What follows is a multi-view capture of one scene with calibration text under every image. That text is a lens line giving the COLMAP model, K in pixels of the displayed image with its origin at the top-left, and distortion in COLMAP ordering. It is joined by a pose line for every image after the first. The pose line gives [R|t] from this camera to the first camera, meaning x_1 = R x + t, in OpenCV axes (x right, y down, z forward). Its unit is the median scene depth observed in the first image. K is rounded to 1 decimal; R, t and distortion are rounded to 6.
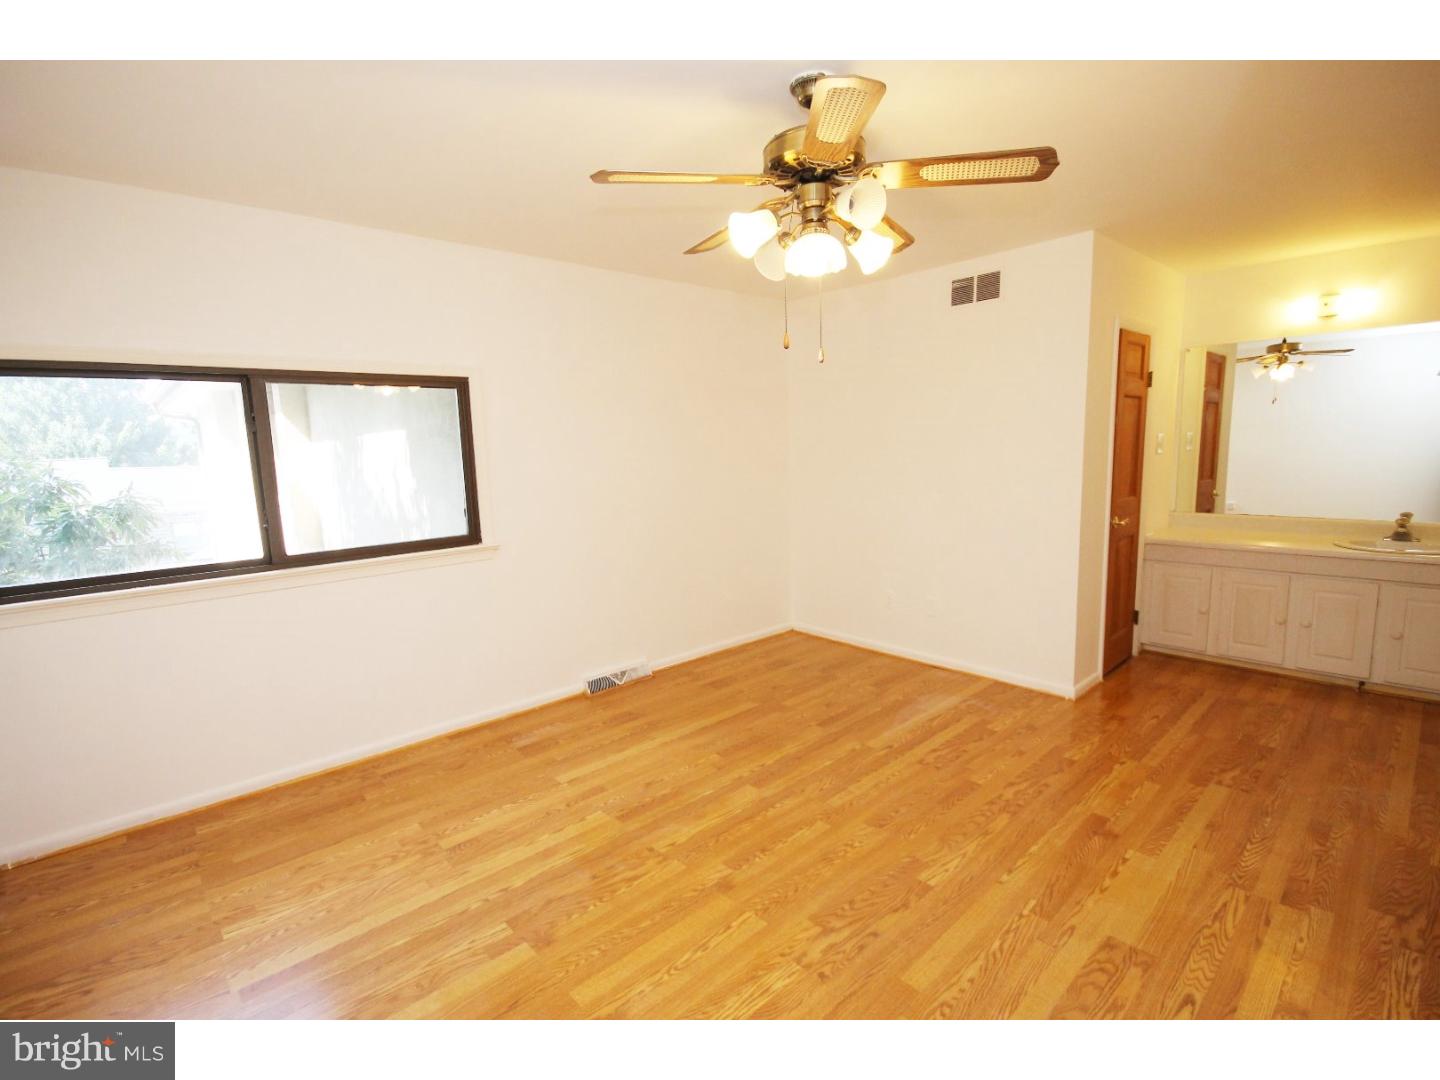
lens RADIAL K [[673.0, 0, 725.3], [0, 673.0, 542.2], [0, 0, 1]] dist [-0.002940, -0.000080]
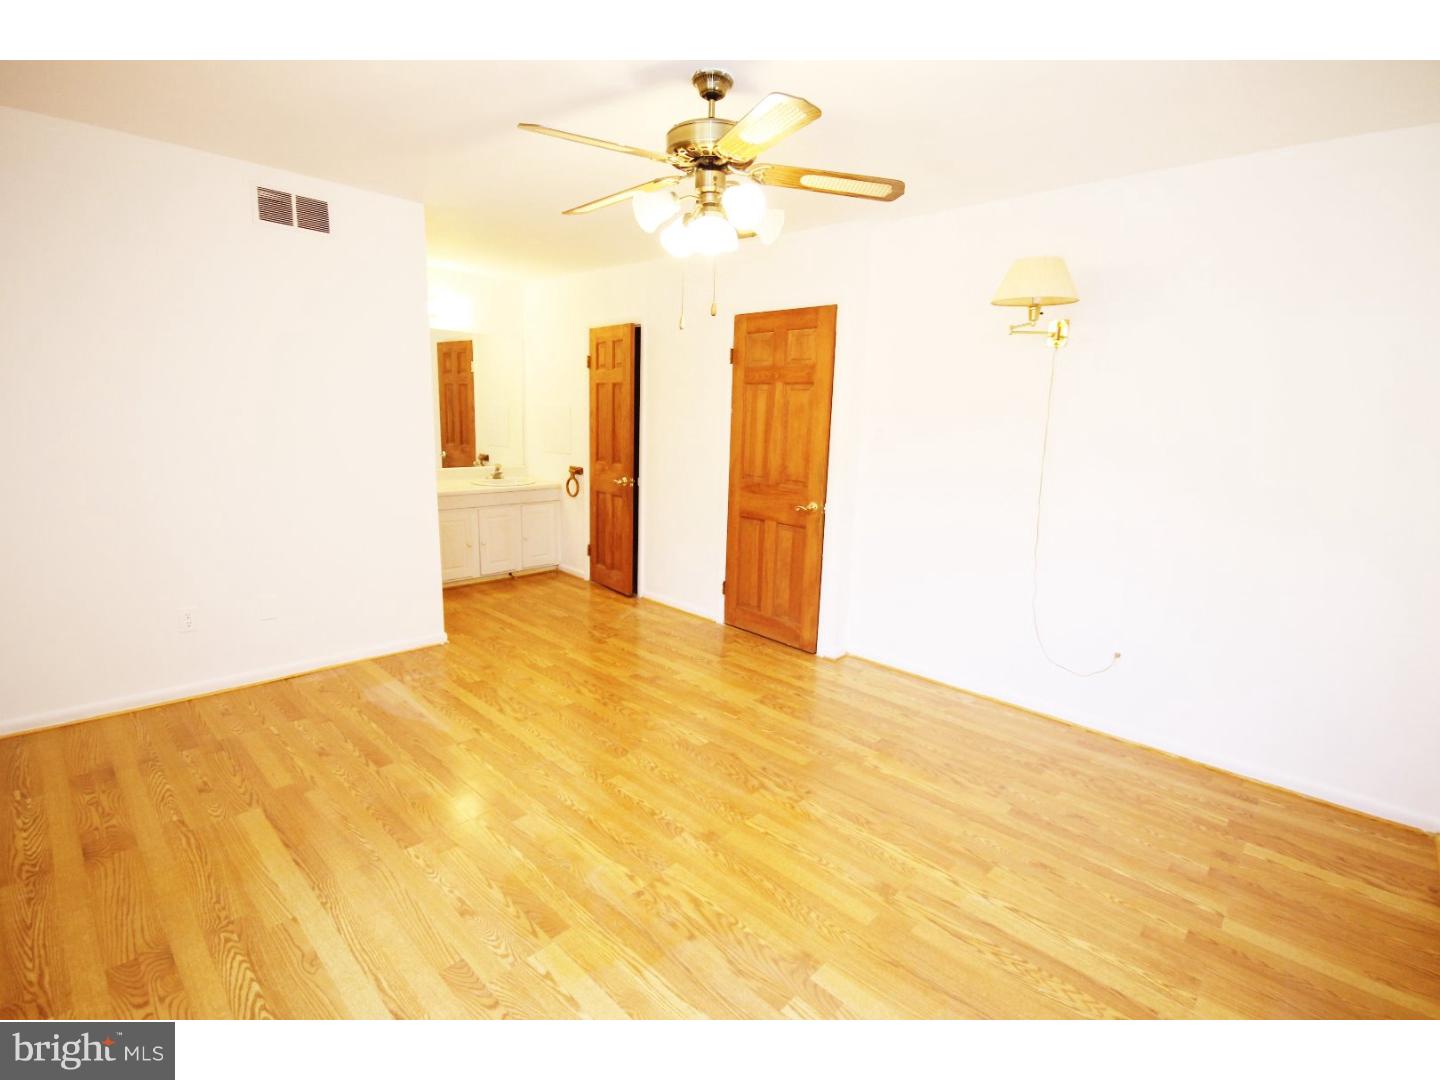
lens RADIAL K [[673.0, 0, 725.3], [0, 673.0, 542.2], [0, 0, 1]] dist [-0.002940, -0.000080]
pose [[-0.066251, -0.157994, 0.985215, -0.818259], [0.108624, 0.980374, 0.164522, -0.082683], [-0.991873, 0.117918, -0.047789, 0.843494]]
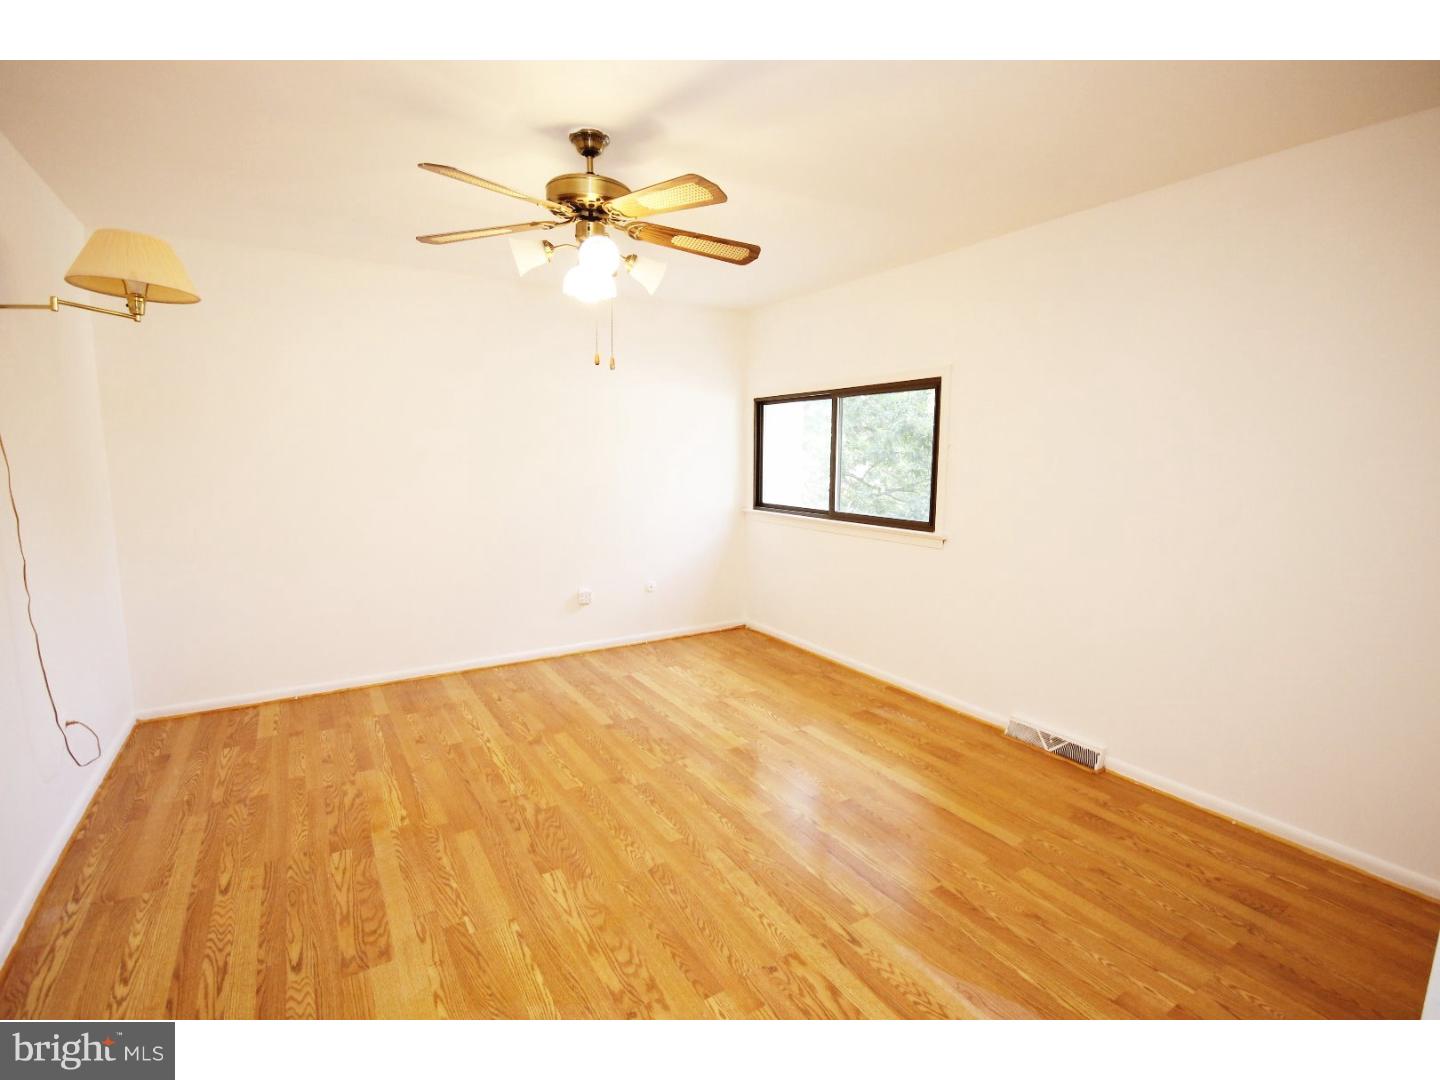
lens RADIAL K [[673.0, 0, 725.3], [0, 673.0, 542.2], [0, 0, 1]] dist [-0.002940, -0.000080]
pose [[-0.182048, 0.158502, -0.970431, 1.006708], [-0.140661, 0.972574, 0.185240, -0.183117], [0.973177, 0.170224, -0.154760, 1.151387]]
